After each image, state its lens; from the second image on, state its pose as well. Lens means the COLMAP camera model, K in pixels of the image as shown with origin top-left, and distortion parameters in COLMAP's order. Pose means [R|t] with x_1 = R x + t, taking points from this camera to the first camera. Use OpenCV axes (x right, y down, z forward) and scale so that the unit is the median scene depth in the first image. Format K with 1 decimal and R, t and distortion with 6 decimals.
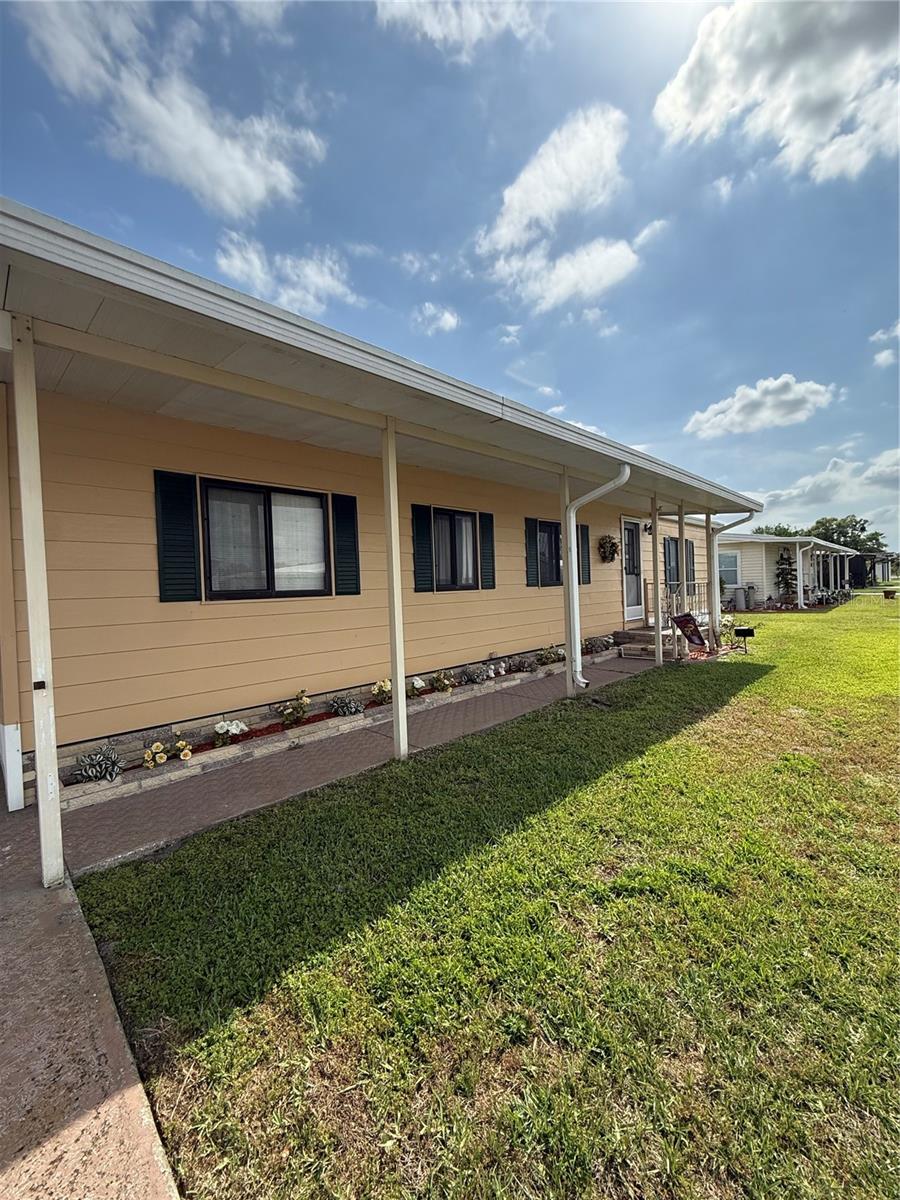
lens RADIAL K [[478.1, 0, 449.9], [0, 478.1, 599.5], [0, 0, 1]] dist [-0.005611, 0.000697]
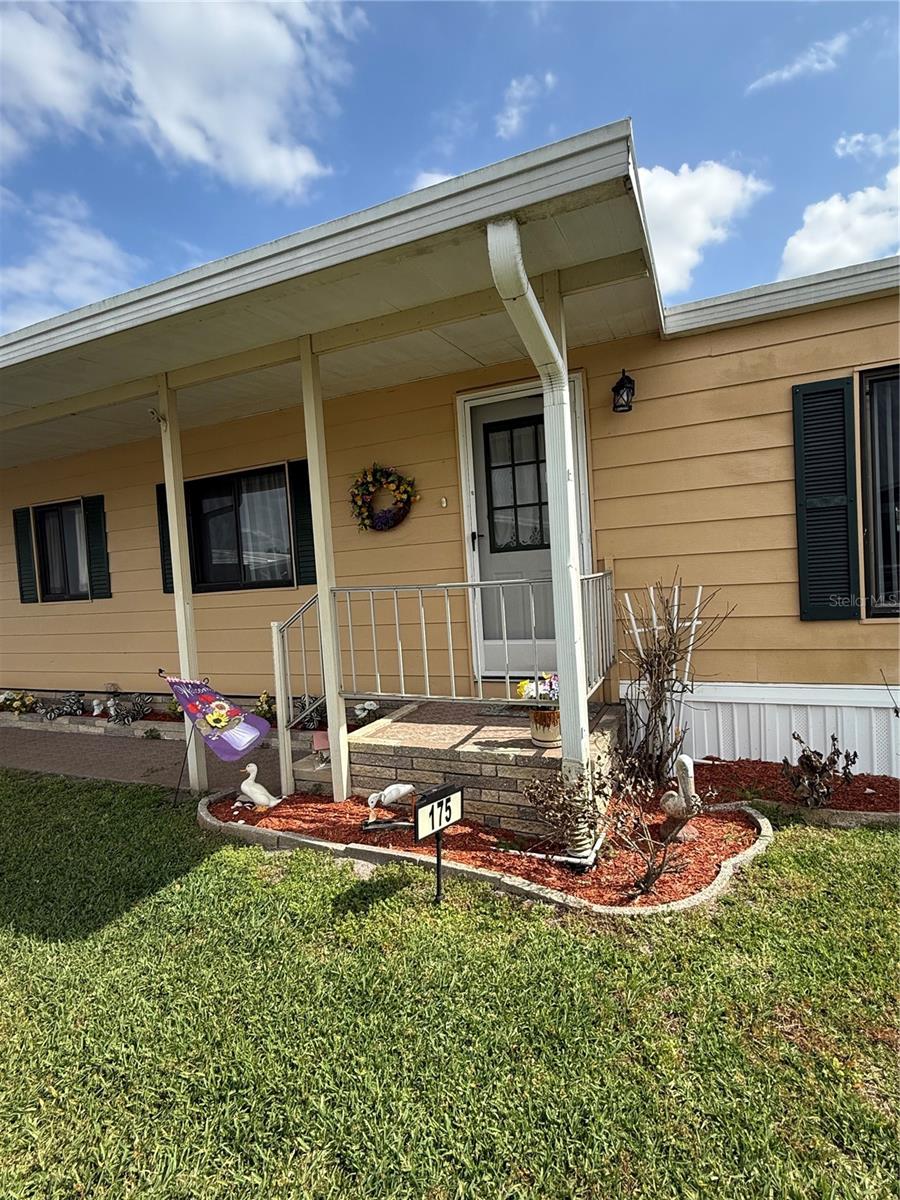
lens RADIAL K [[594.2, 0, 451.6], [0, 594.2, 603.8], [0, 0, 1]] dist [0.005069, -0.003926]
pose [[0.372520, 0.059810, -0.926095, 1.215204], [0.026689, 0.996818, 0.075113, -0.073582], [0.927640, -0.052698, 0.369738, 1.233559]]
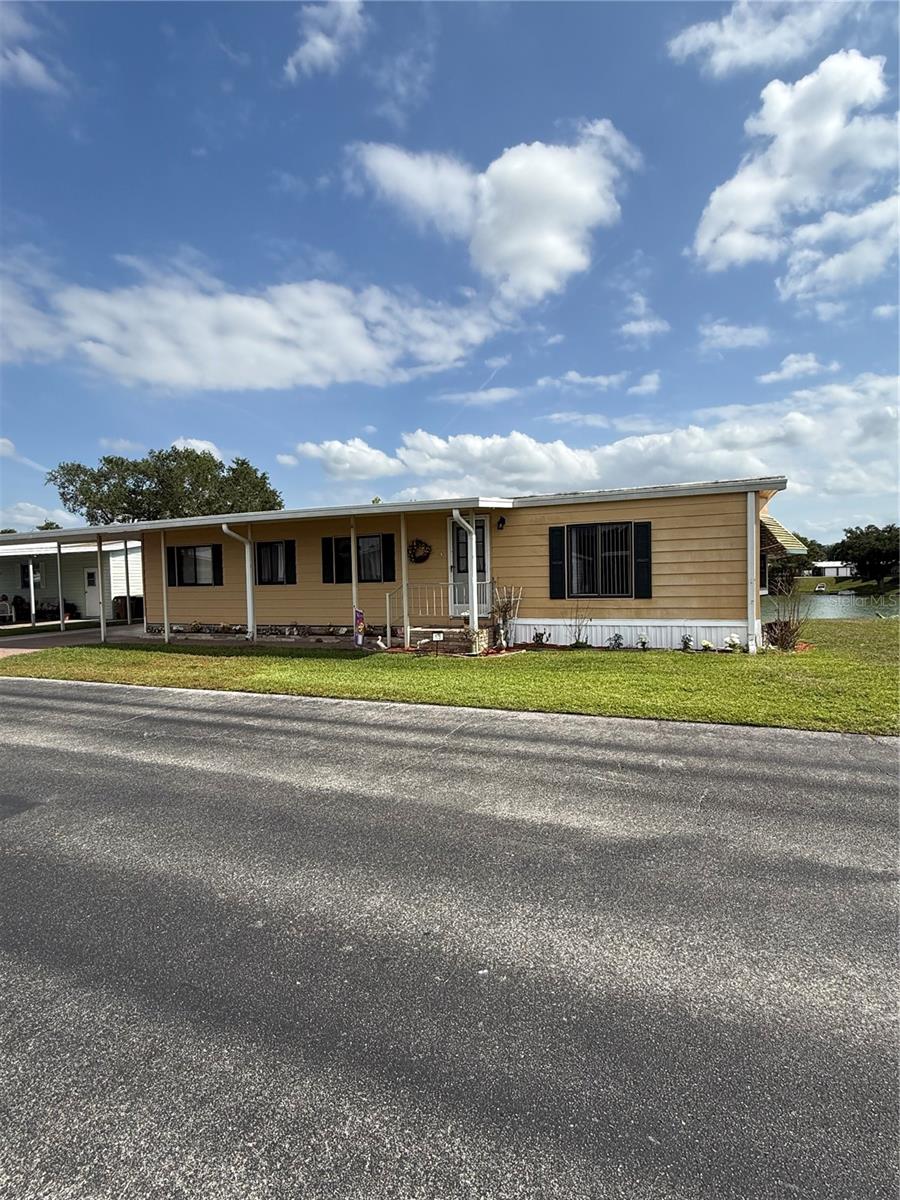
lens RADIAL K [[594.2, 0, 448.7], [0, 594.2, 592.4], [0, 0, 1]] dist [0.005069, -0.003926]
pose [[0.378345, 0.053294, -0.924129, 2.419090], [-0.012623, 0.998545, 0.052417, -0.119594], [0.925579, -0.008167, 0.378467, 0.755201]]
